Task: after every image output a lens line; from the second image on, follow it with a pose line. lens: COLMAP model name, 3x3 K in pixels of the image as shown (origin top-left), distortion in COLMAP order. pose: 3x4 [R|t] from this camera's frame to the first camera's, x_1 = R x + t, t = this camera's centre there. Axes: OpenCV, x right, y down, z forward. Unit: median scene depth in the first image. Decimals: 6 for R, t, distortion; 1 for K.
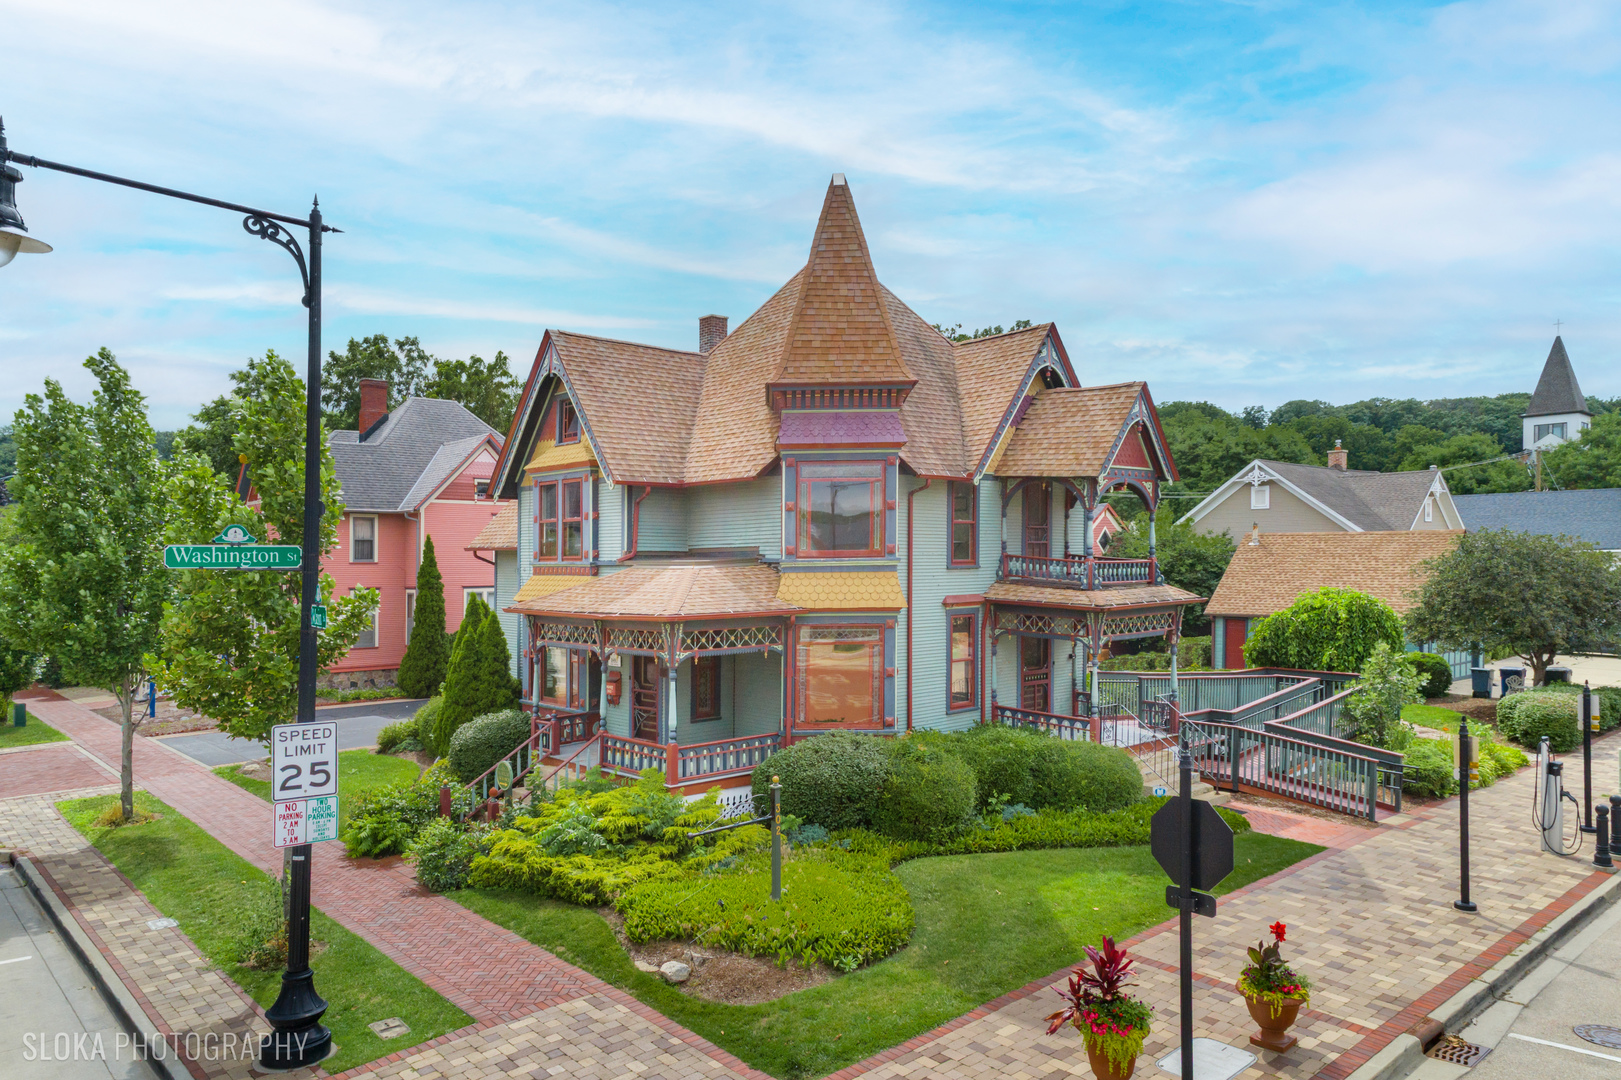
lens RADIAL K [[1097.1, 0, 815.2], [0, 1097.1, 514.9], [0, 0, 1]] dist [0.064115, 0.001999]
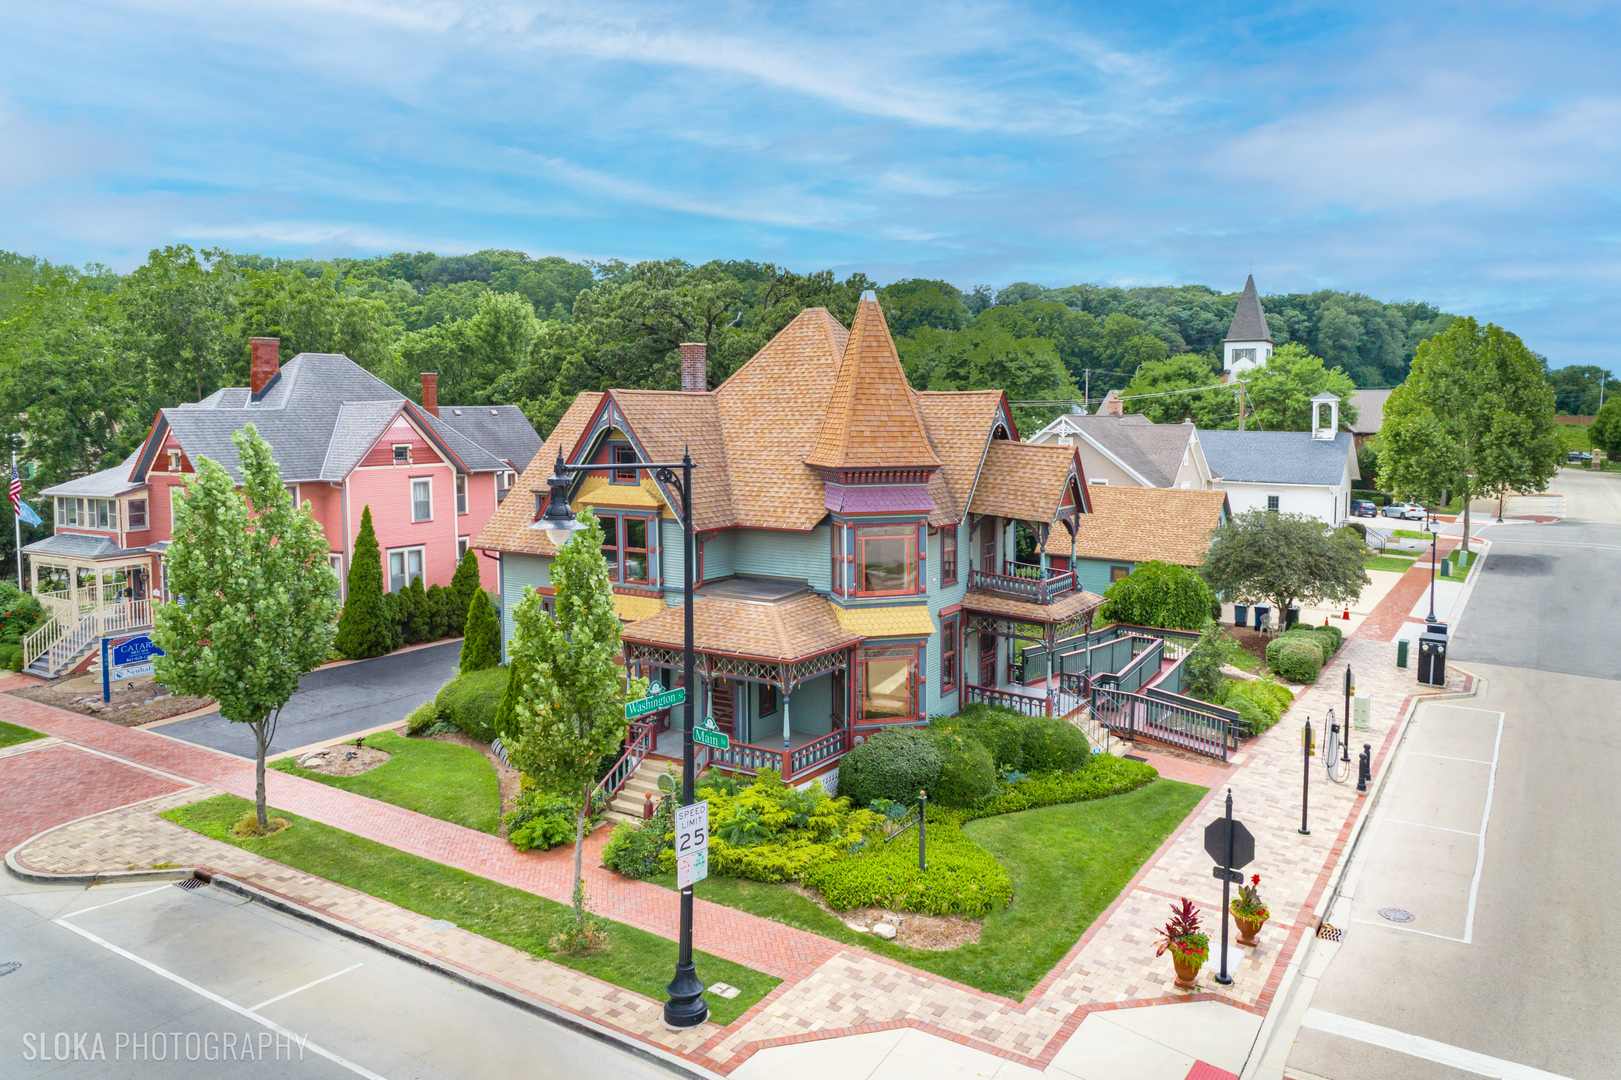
lens RADIAL K [[1149.6, 0, 807.8], [0, 1149.6, 442.7], [0, 0, 1]] dist [0.106198, -0.000297]
pose [[0.965233, -0.006241, 0.261316, -0.422882], [-0.016765, 0.996178, 0.085718, -0.258746], [-0.260853, -0.087118, 0.961440, -0.304421]]
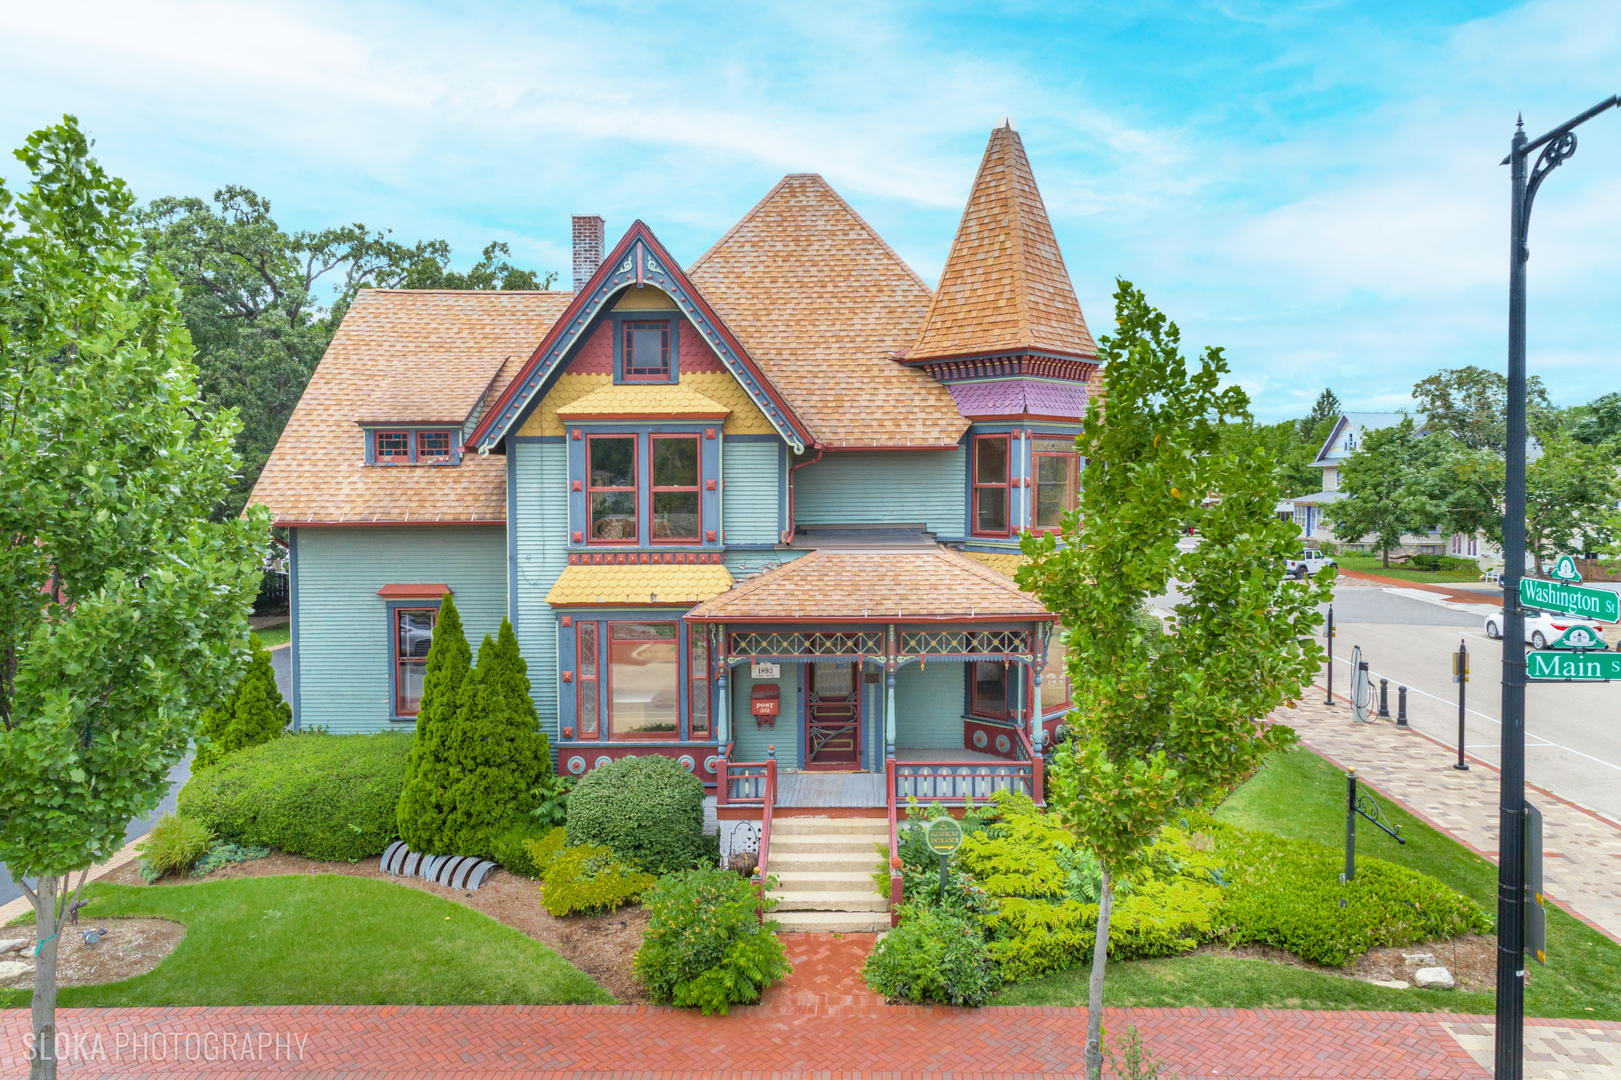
lens RADIAL K [[1121.2, 0, 812.7], [0, 1121.2, 473.1], [0, 0, 1]] dist [0.052833, 0.000038]
pose [[0.666060, 0.009249, 0.745841, -0.826868], [-0.031731, 0.999369, 0.015943, -0.024261], [-0.745223, -0.034285, 0.665933, 0.487196]]
